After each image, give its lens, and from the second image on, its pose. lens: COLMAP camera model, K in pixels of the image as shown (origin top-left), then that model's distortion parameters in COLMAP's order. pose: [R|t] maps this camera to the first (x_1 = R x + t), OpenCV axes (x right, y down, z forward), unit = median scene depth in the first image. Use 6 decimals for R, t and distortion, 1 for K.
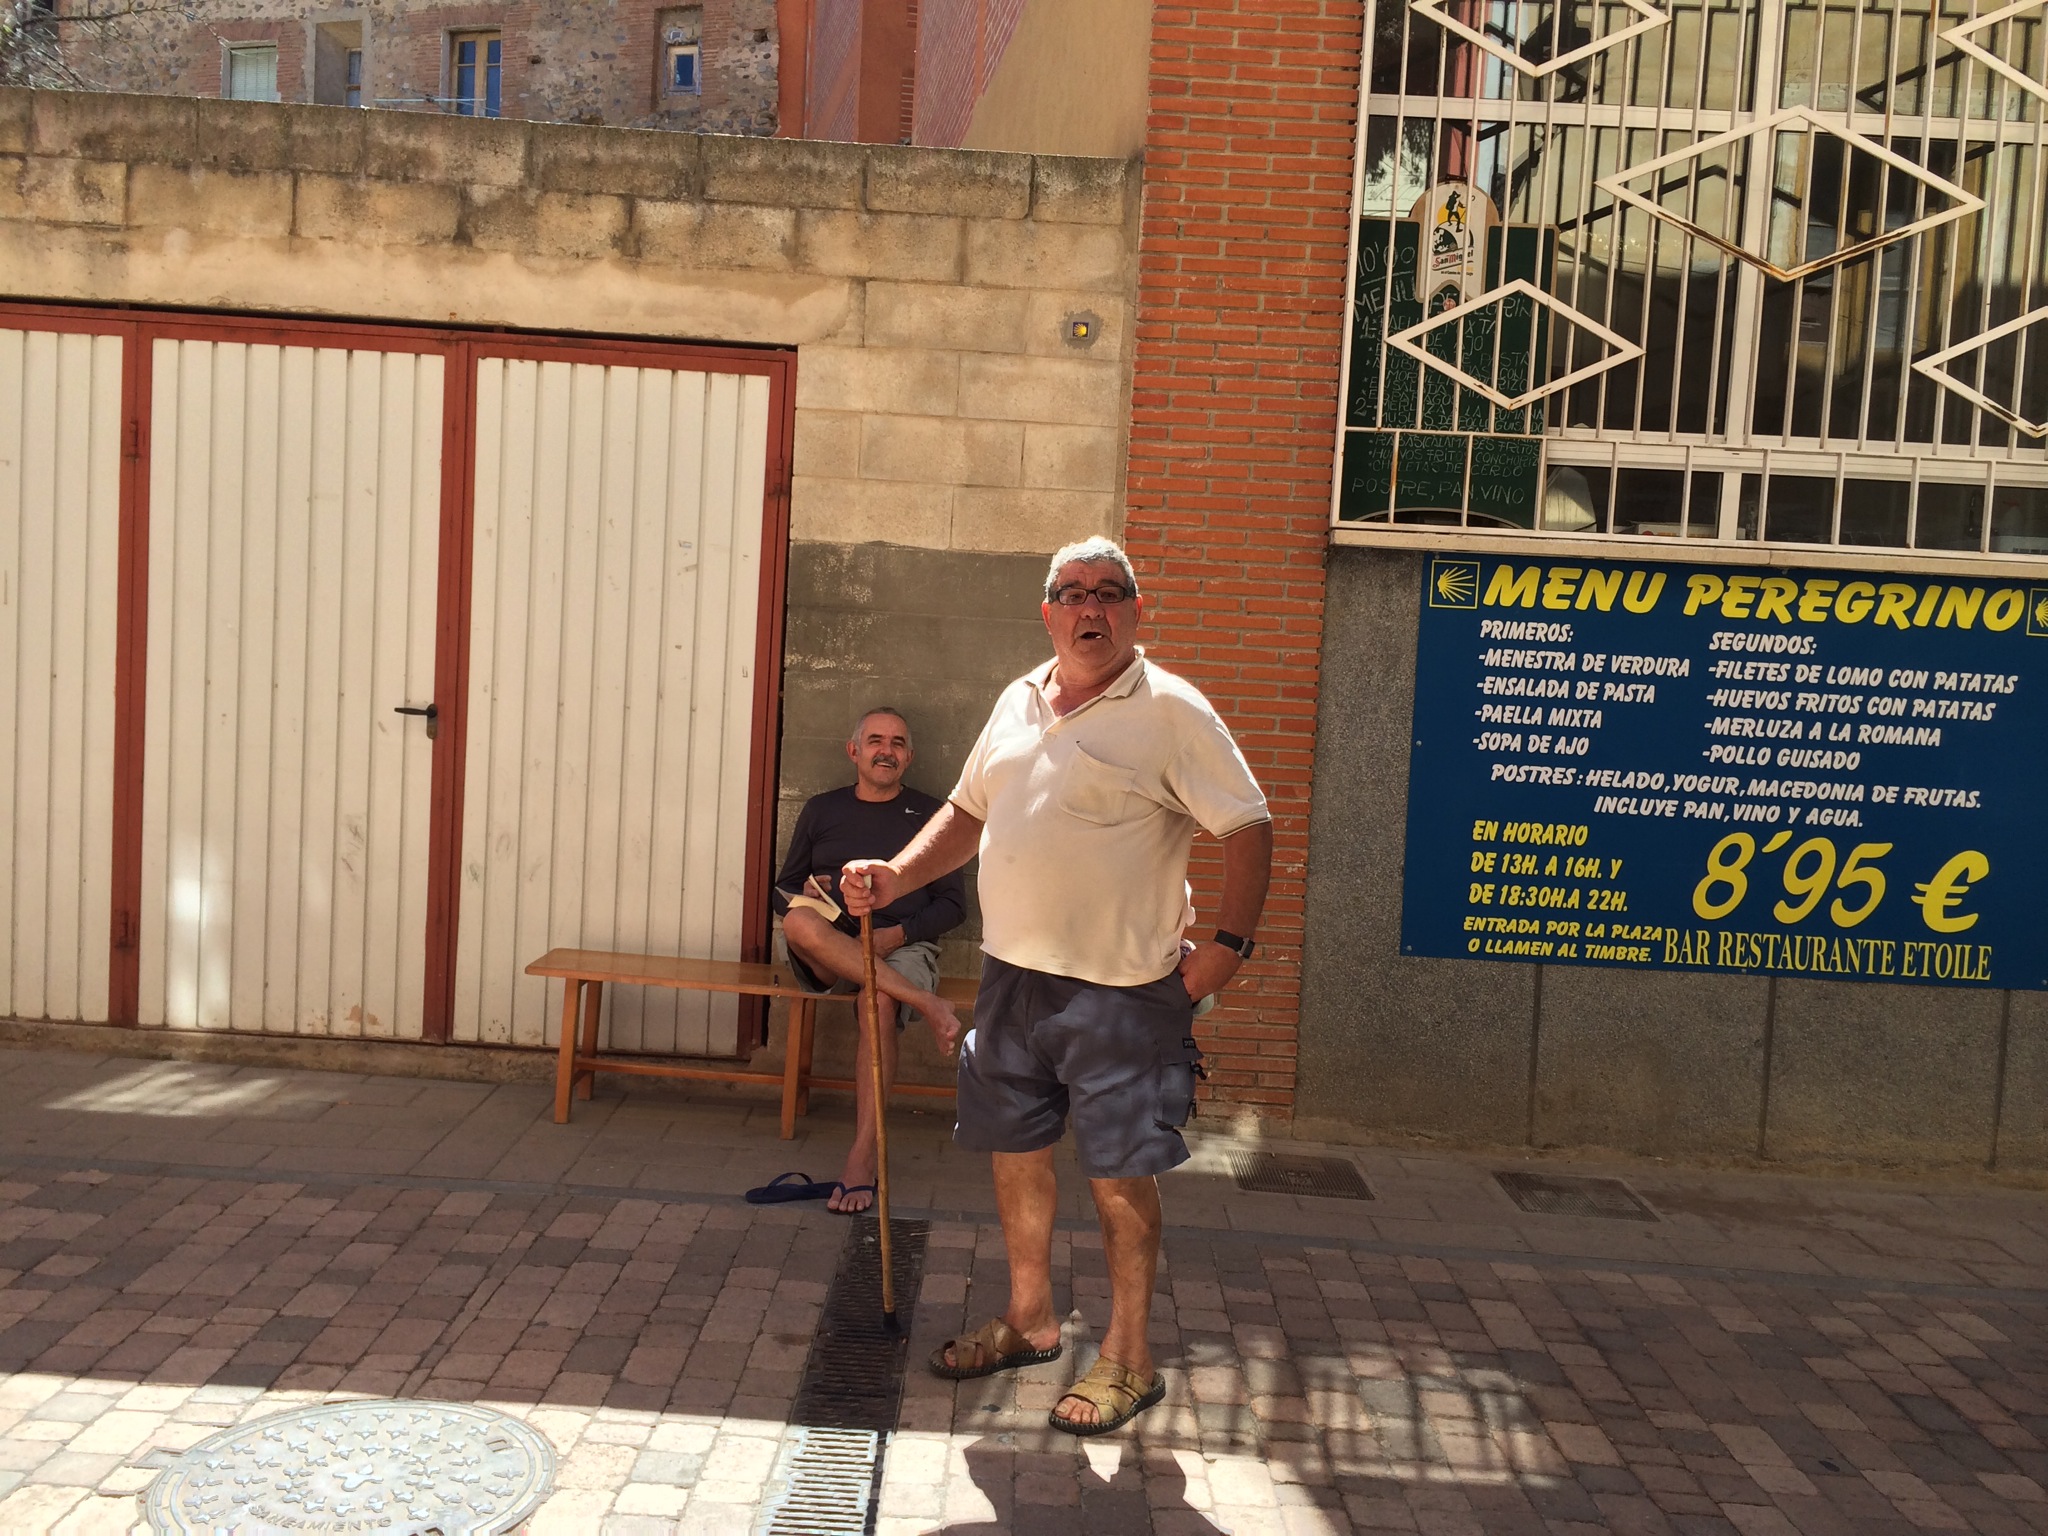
lens RADIAL K [[1762.3, 0, 1020.9], [0, 1762.3, 766.4], [0, 0, 1]] dist [0.033391, -0.043785]
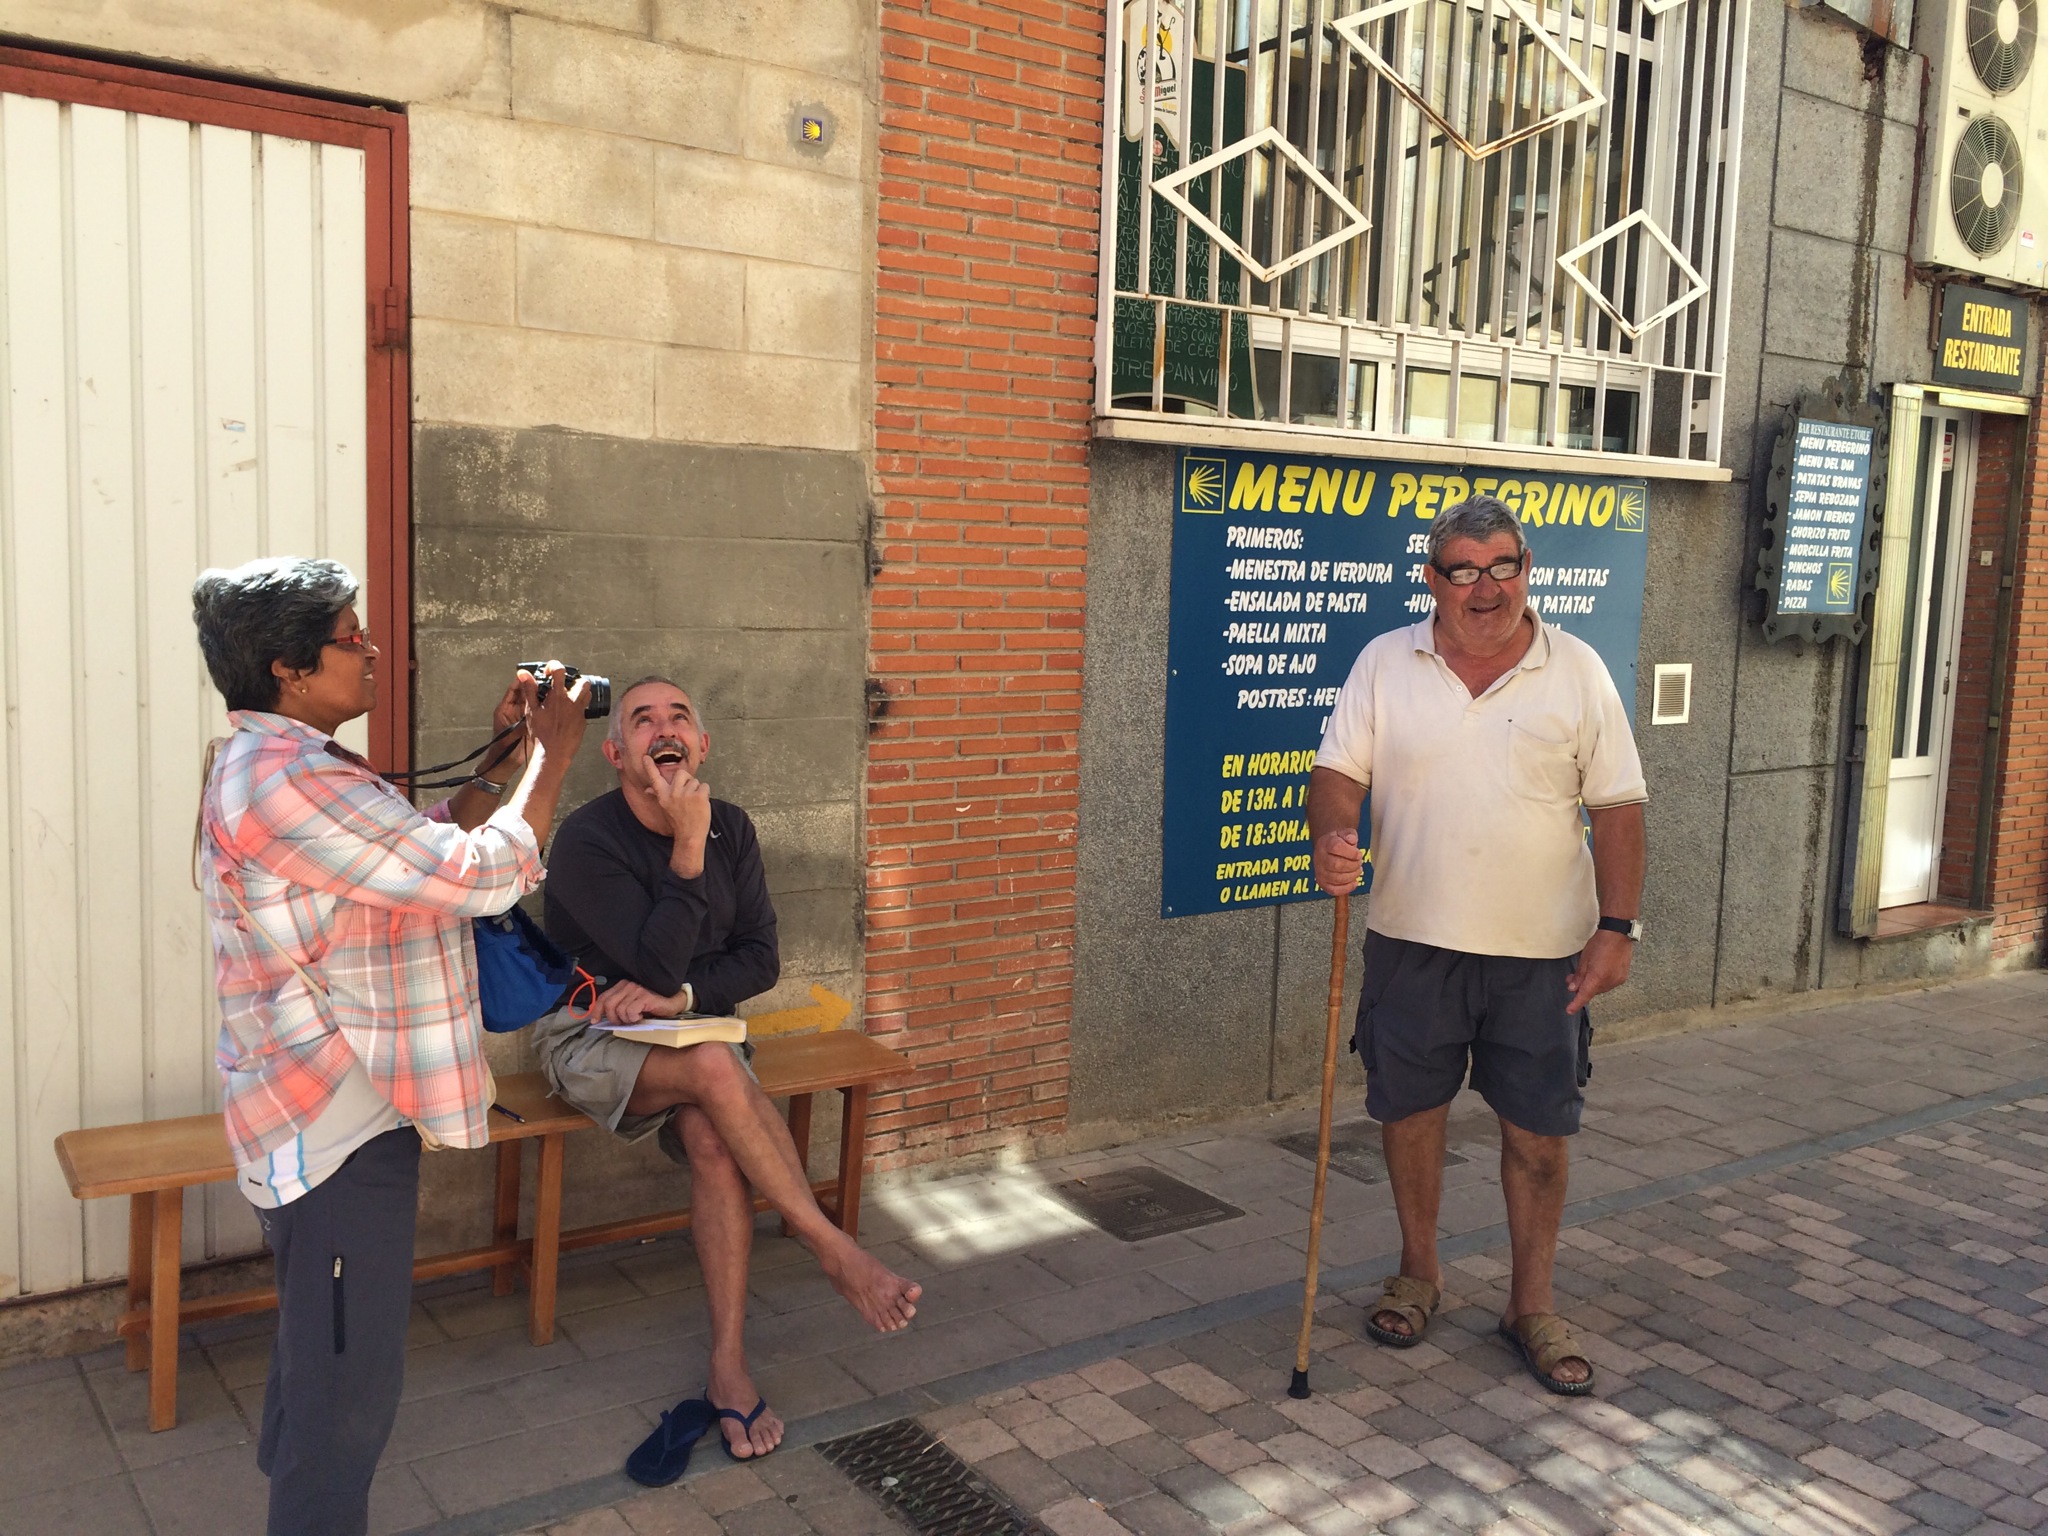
lens RADIAL K [[1762.3, 0, 1022.1], [0, 1762.3, 765.1], [0, 0, 1]] dist [0.033391, -0.043785]
pose [[0.800565, -0.101777, 0.590539, -0.345506], [0.047961, 0.993192, 0.106153, -0.063386], [-0.597323, -0.056660, 0.799997, 0.359574]]
